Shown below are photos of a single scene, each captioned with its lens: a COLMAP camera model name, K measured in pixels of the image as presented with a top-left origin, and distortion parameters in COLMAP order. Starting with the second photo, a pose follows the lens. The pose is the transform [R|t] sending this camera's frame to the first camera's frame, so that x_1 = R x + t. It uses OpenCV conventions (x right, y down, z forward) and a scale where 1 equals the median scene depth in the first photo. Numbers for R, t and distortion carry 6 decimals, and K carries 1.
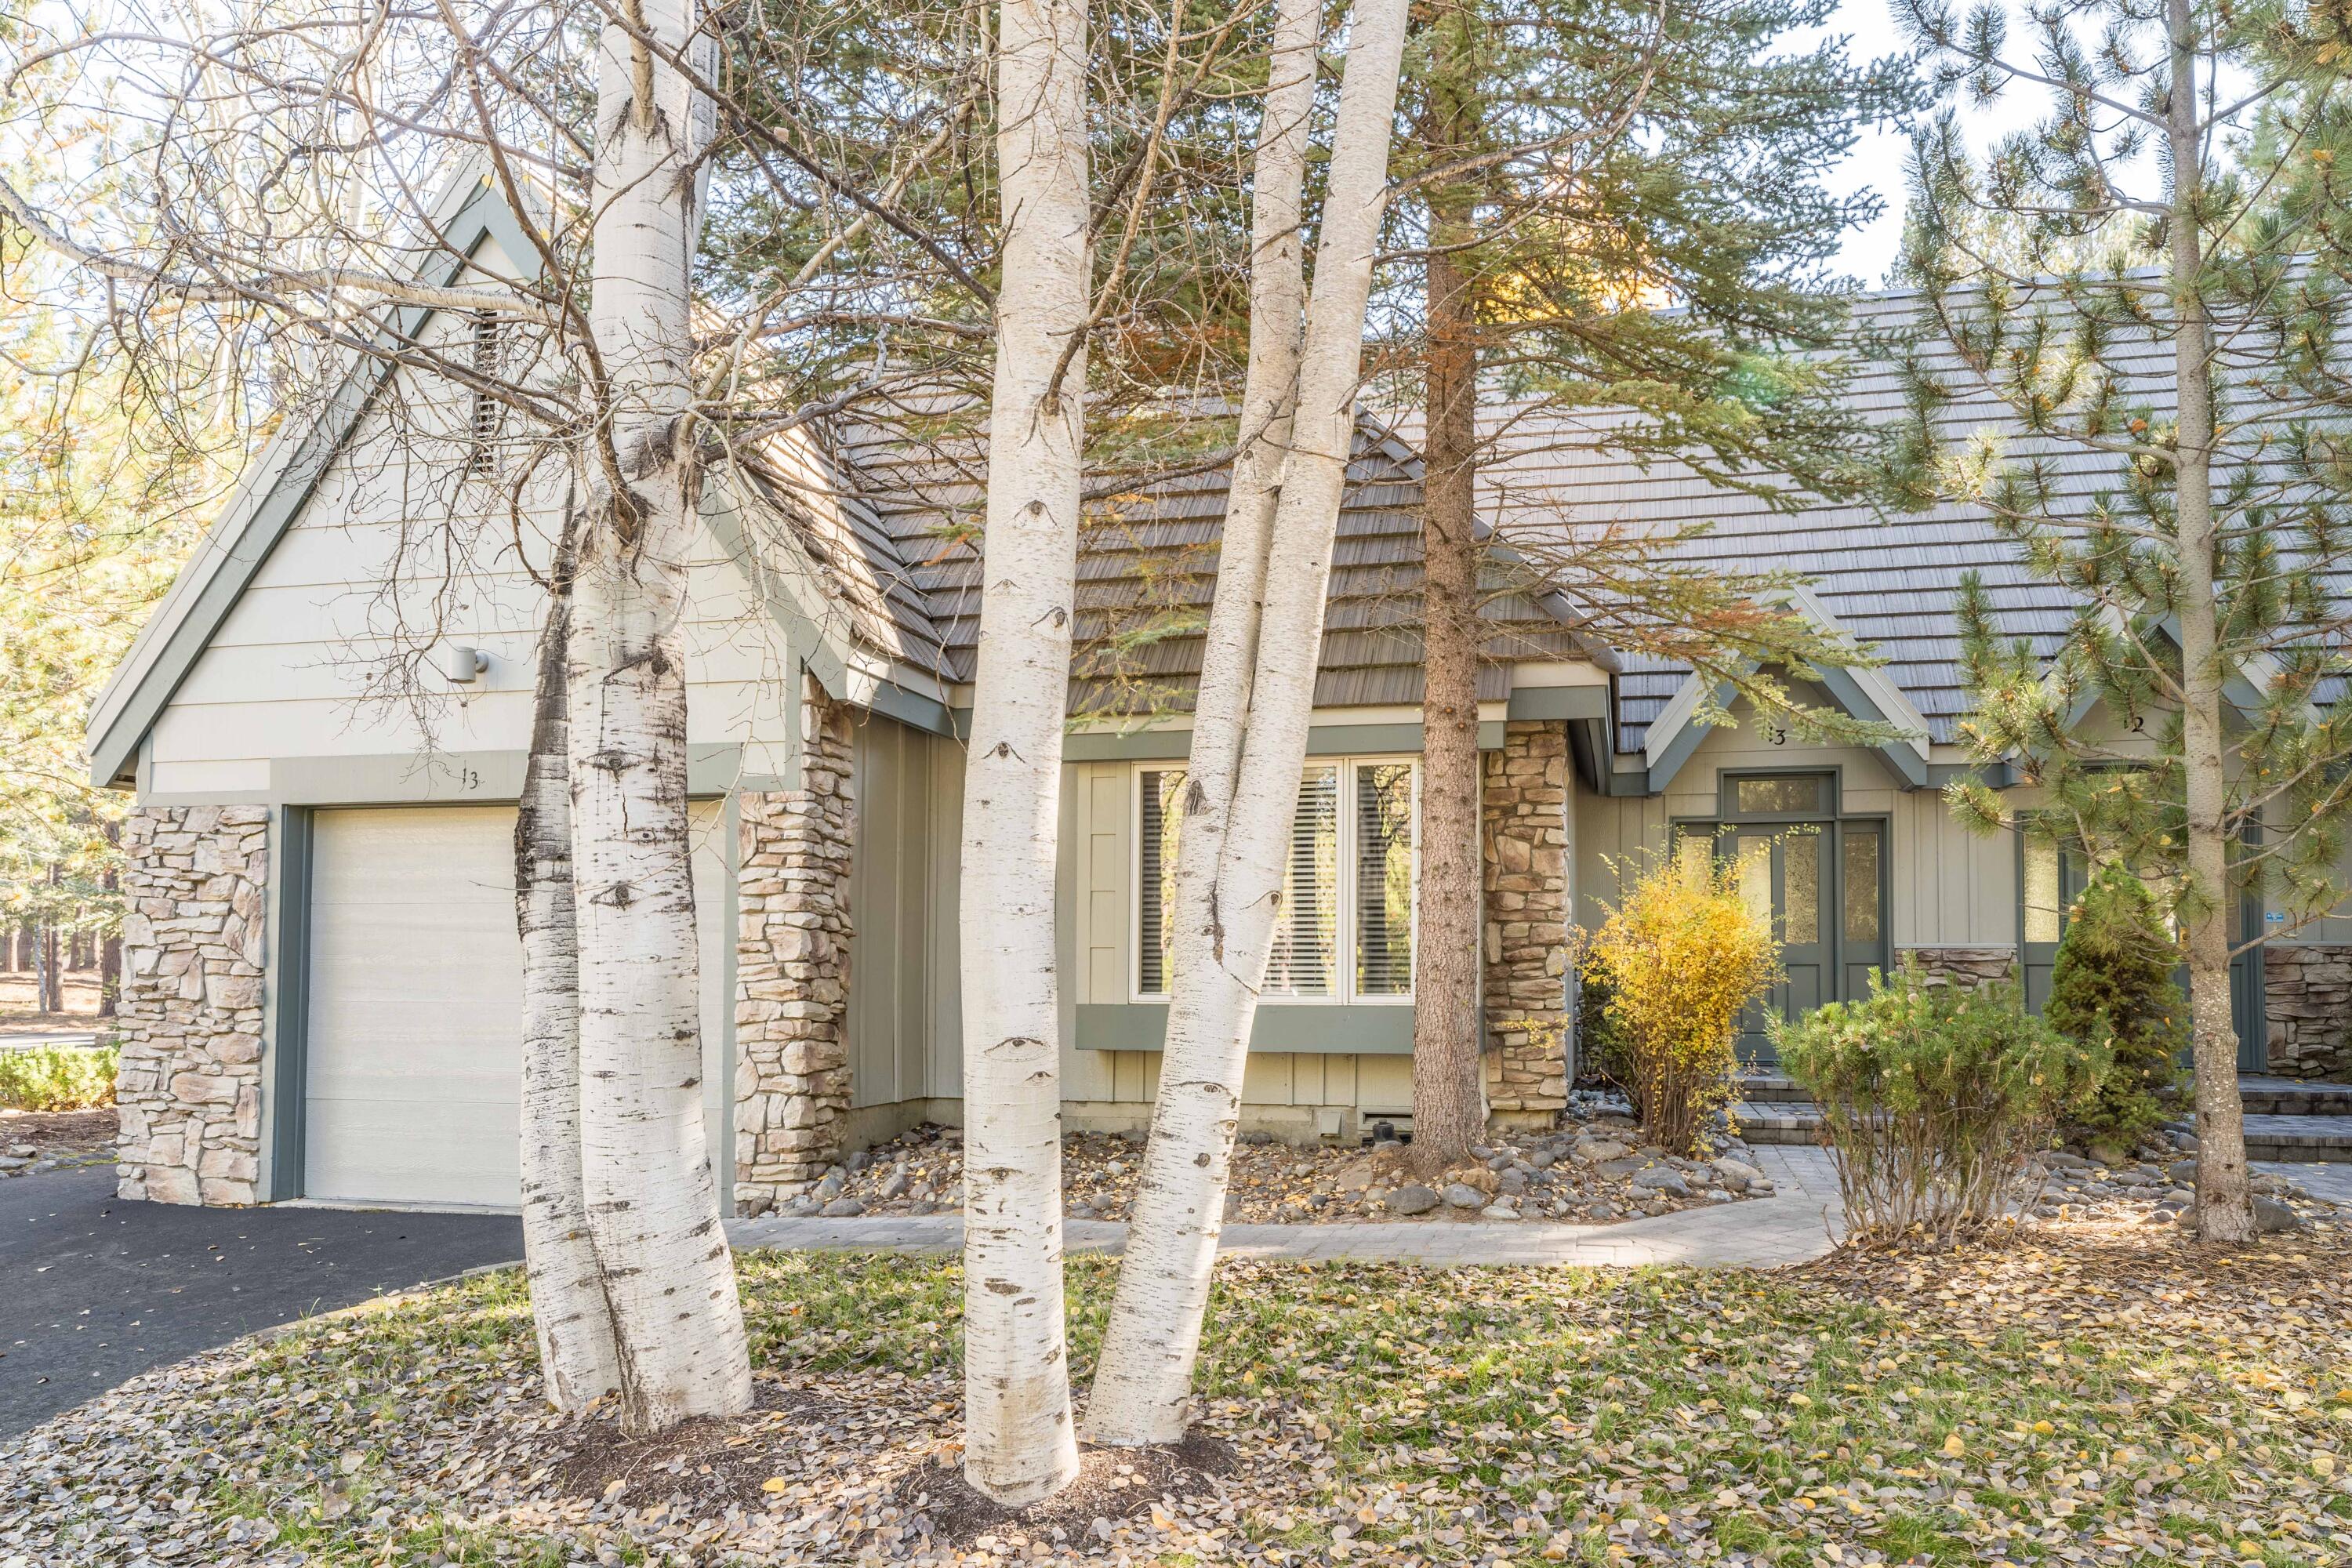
lens RADIAL K [[1492.5, 0, 1187.8], [0, 1492.5, 799.9], [0, 0, 1]] dist [-0.006258, 0.004966]
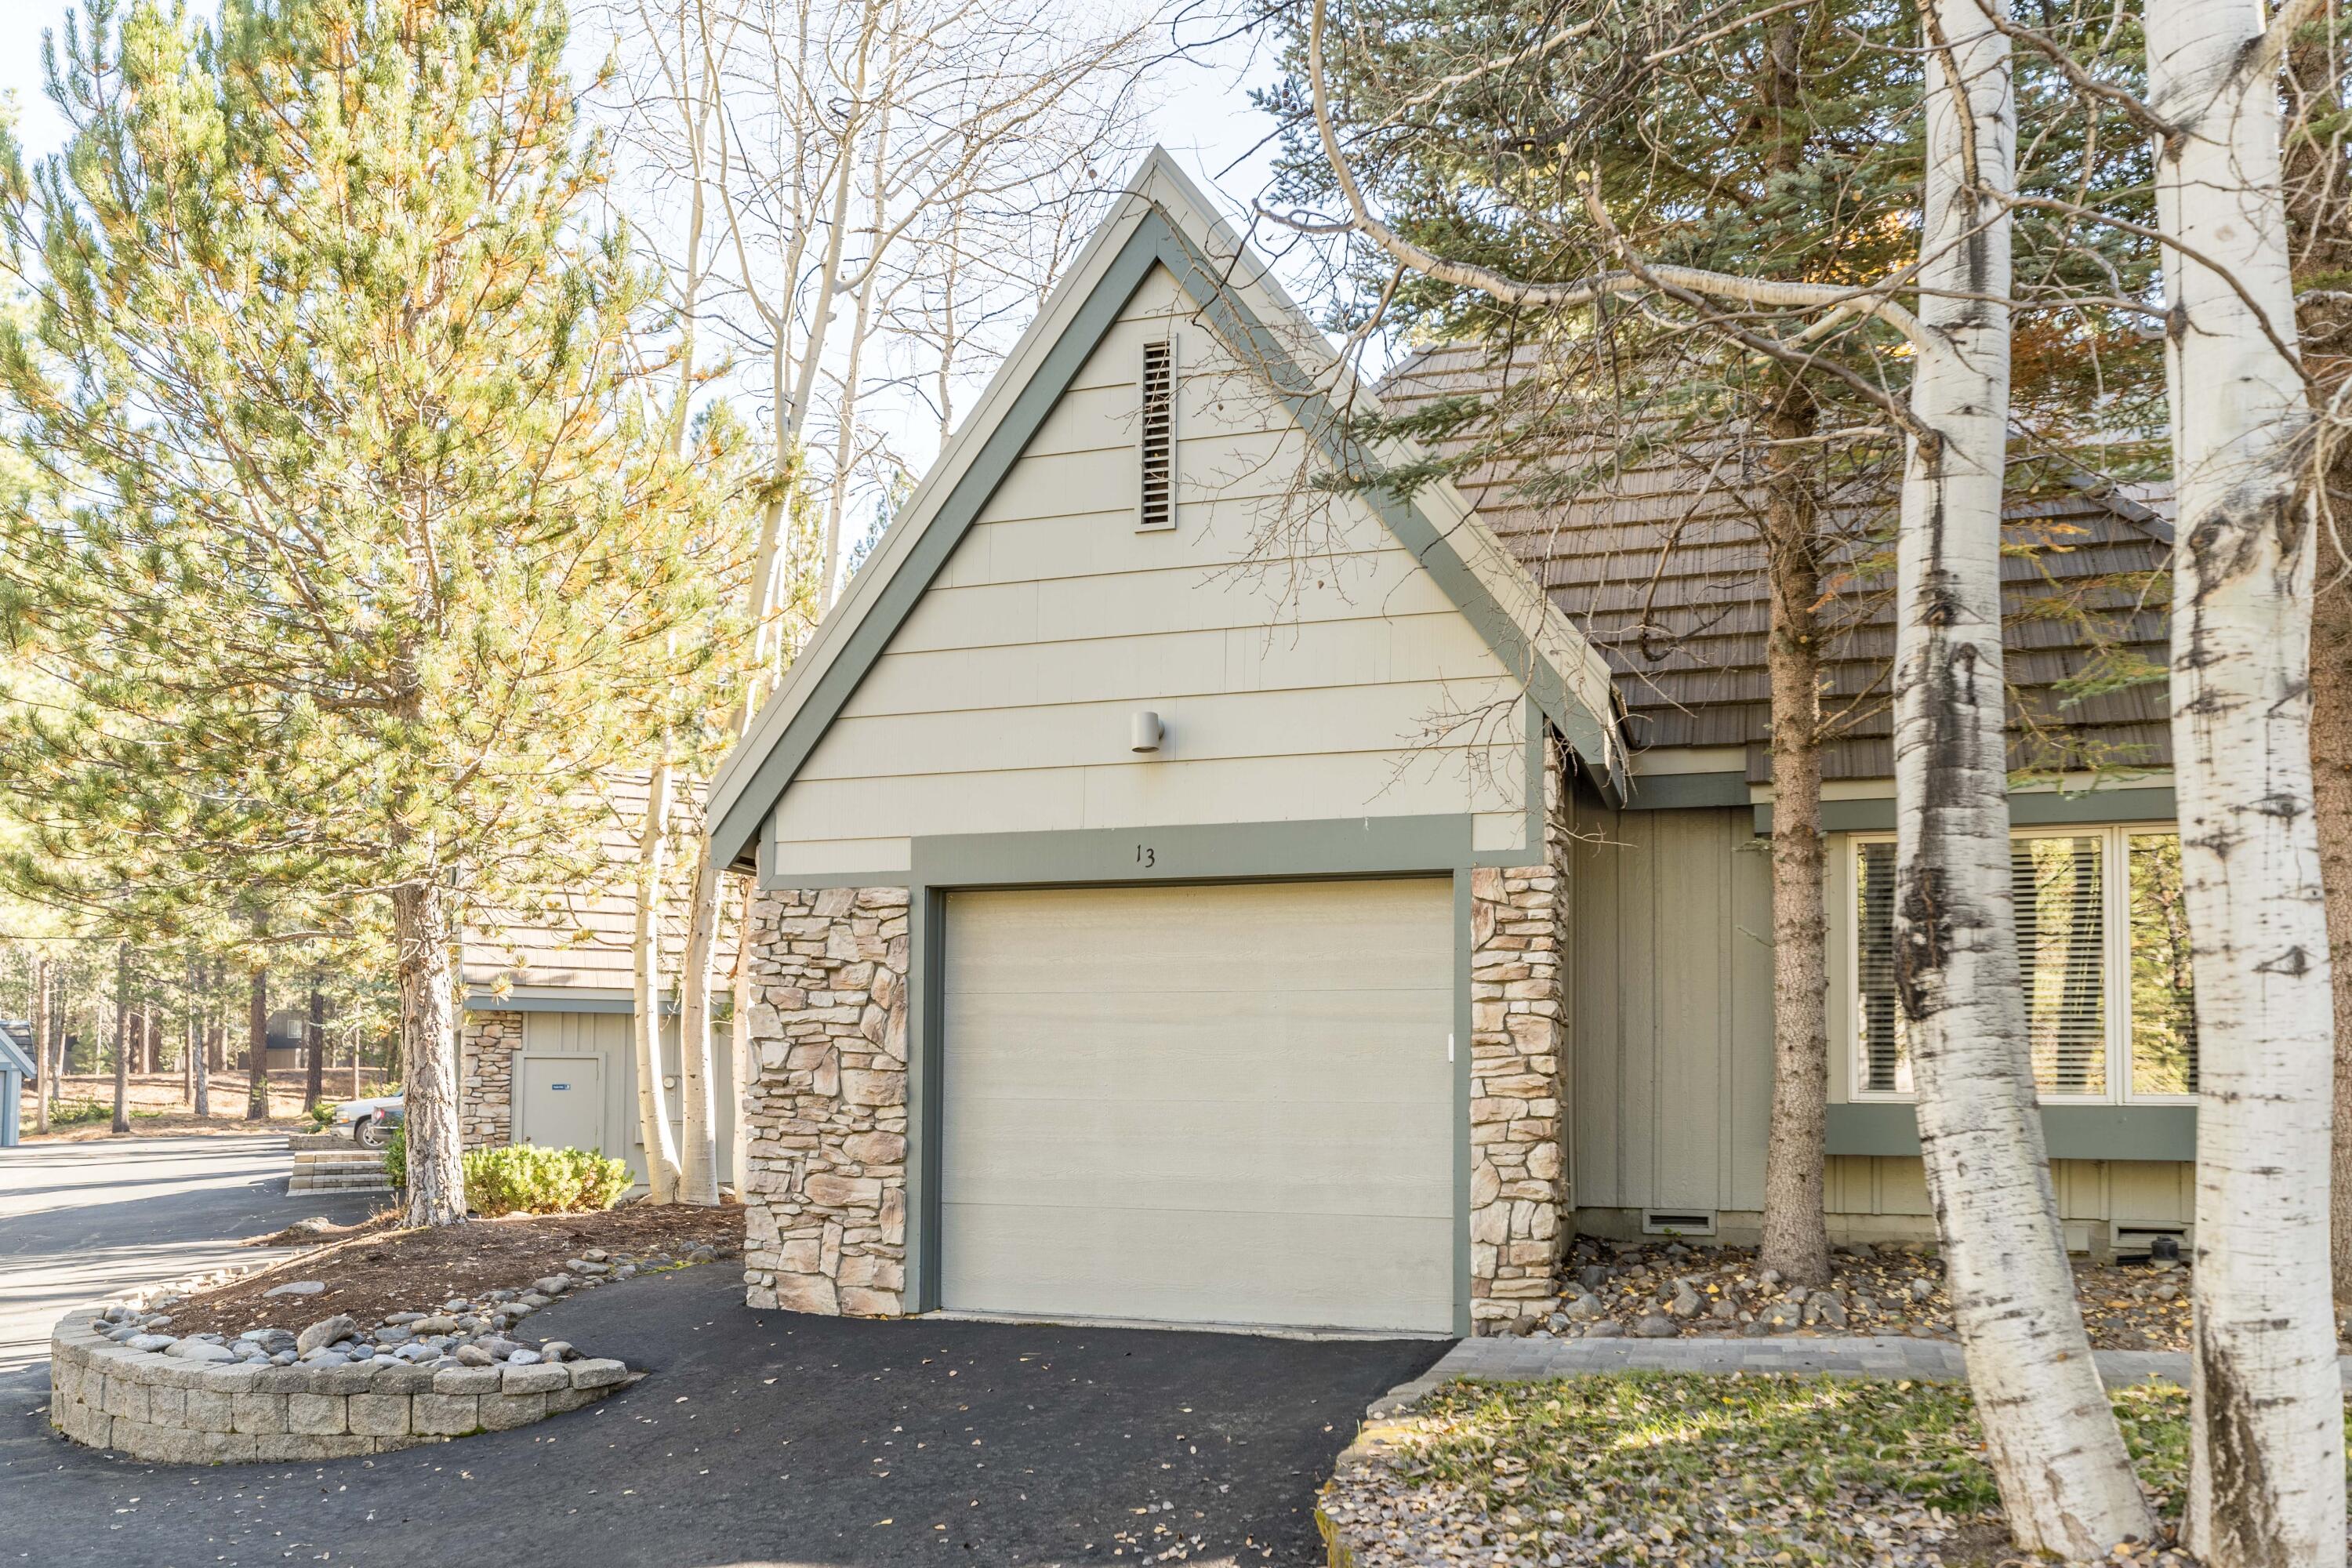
lens RADIAL K [[1605.9, 0, 1169.3], [0, 1605.9, 898.2], [0, 0, 1]] dist [-0.006288, 0.007444]
pose [[0.997200, -0.005682, -0.074560, -0.381806], [0.005973, 0.999975, 0.003683, 0.007802], [0.074537, -0.004118, 0.997210, 0.012131]]
